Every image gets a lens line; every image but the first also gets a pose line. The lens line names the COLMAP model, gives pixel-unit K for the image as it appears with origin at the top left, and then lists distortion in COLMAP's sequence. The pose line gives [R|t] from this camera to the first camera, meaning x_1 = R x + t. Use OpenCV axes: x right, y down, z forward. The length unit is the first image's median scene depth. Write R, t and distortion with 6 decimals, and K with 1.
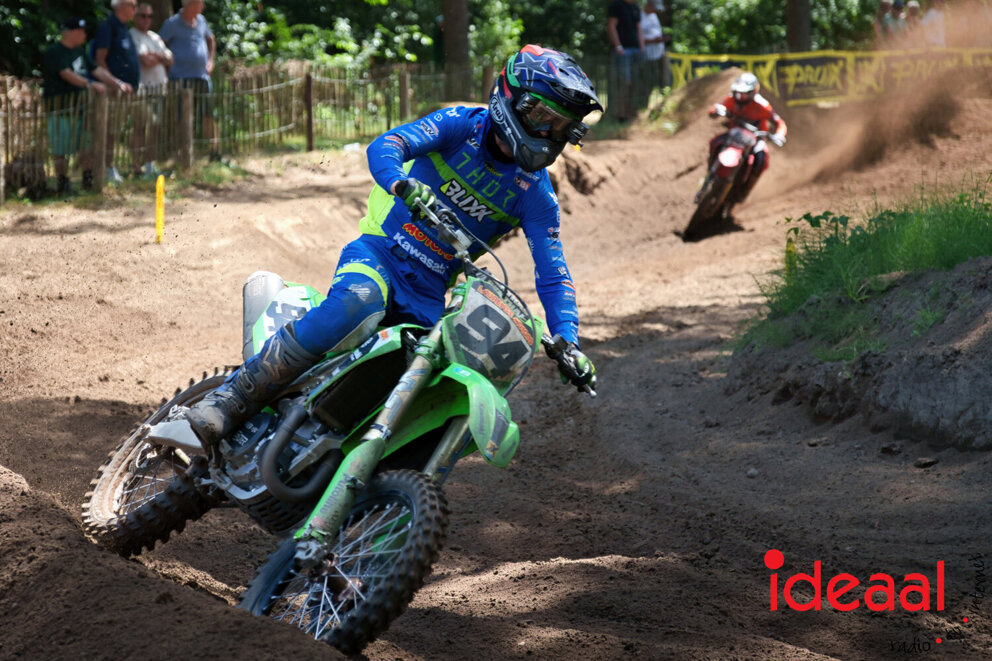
lens RADIAL K [[3142.6, 0, 406.3], [0, 3142.6, 285.3], [0, 0, 1]] dist [0.260113, 0.244762]
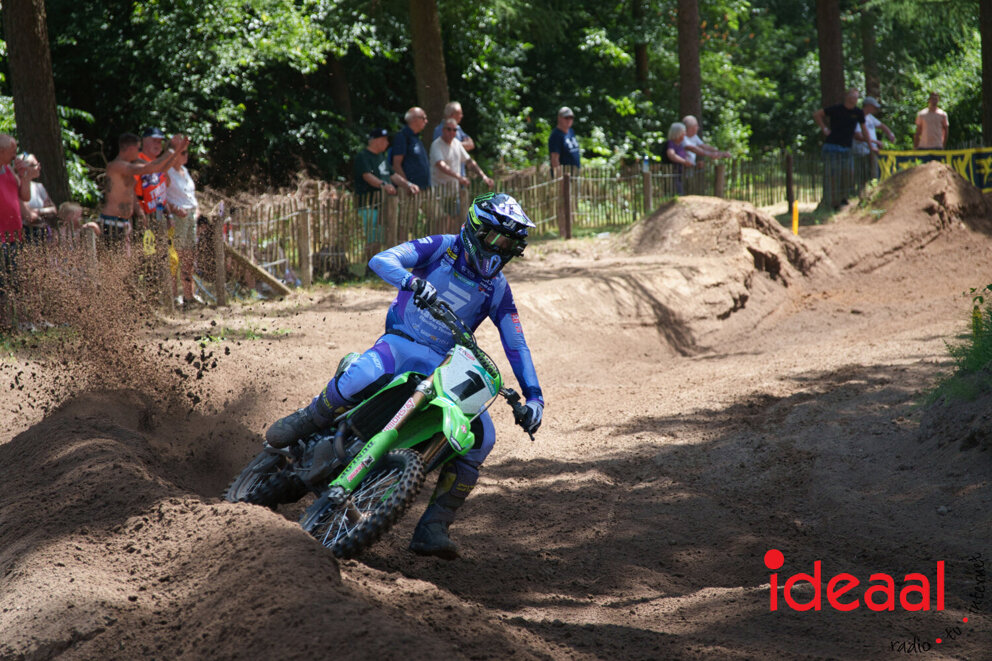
lens RADIAL K [[2615.1, 0, 500.5], [0, 2615.1, 328.7], [0, 0, 1]] dist [0.682133, 0.554426]
pose [[0.998071, -0.011942, -0.060923, 0.003646], [0.011398, 0.999892, -0.009260, 0.000273], [0.061027, 0.008548, 0.998099, 0.007722]]
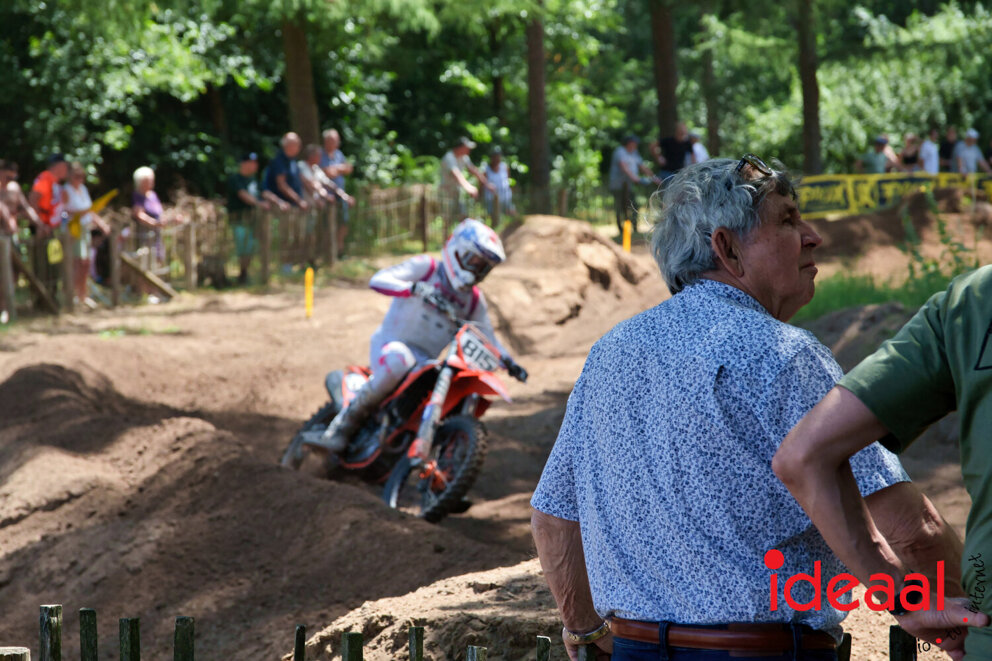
lens RADIAL K [[2673.0, 0, 495.8], [0, 2673.0, 332.7], [0, 0, 1]] dist [0.251047, 0.006287]
pose [[0.999896, -0.004232, -0.013757, 0.013879], [0.004009, 0.999860, -0.016226, 0.008880], [0.013824, 0.016169, 0.999774, -0.120321]]
